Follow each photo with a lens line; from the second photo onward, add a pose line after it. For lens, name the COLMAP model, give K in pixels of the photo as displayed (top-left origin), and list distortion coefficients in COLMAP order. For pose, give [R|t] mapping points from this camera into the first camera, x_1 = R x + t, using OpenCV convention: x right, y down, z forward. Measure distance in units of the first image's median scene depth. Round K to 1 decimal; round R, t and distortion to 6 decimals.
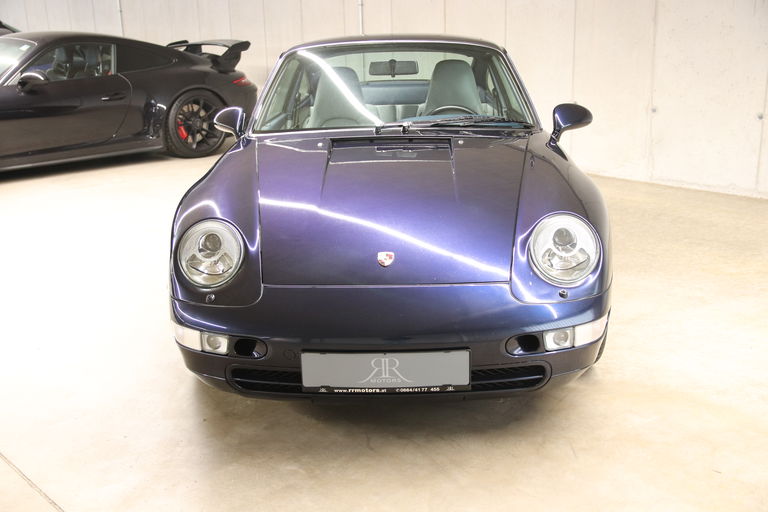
lens RADIAL K [[893.2, 0, 384.0], [0, 893.2, 256.0], [0, 0, 1]] dist [0.002323, 0.014780]
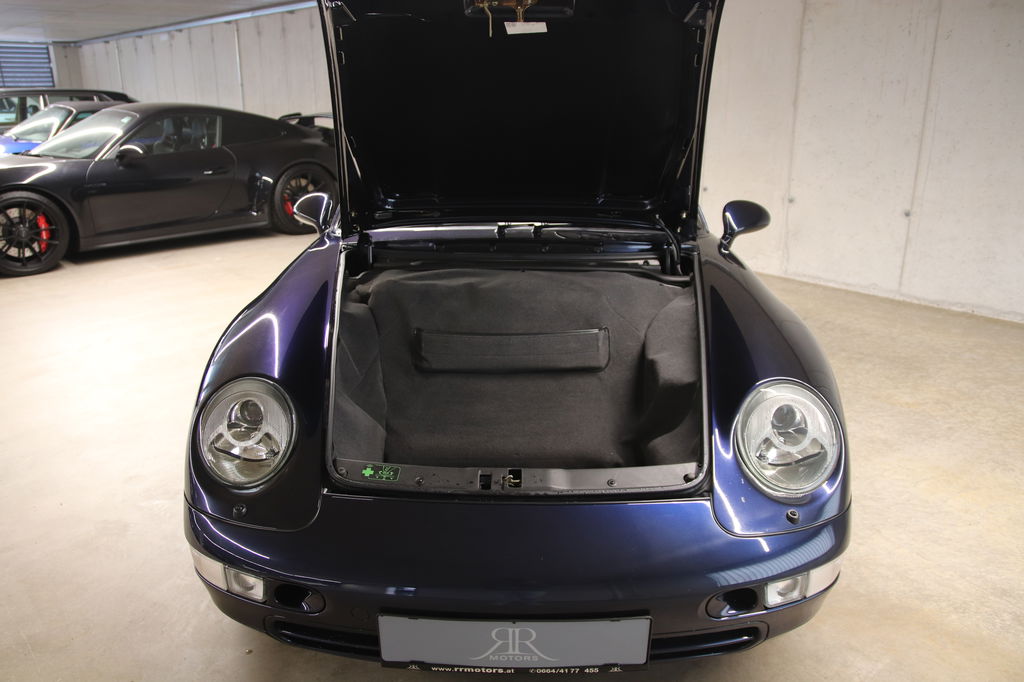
lens RADIAL K [[826.2, 0, 512.0], [0, 826.2, 341.0], [0, 0, 1]] dist [-0.152492, 0.119832]
pose [[0.999509, 0.019905, 0.024217, -0.010479], [-0.020610, 0.999361, 0.029196, -0.059220], [-0.023620, -0.029680, 0.999280, 0.265476]]
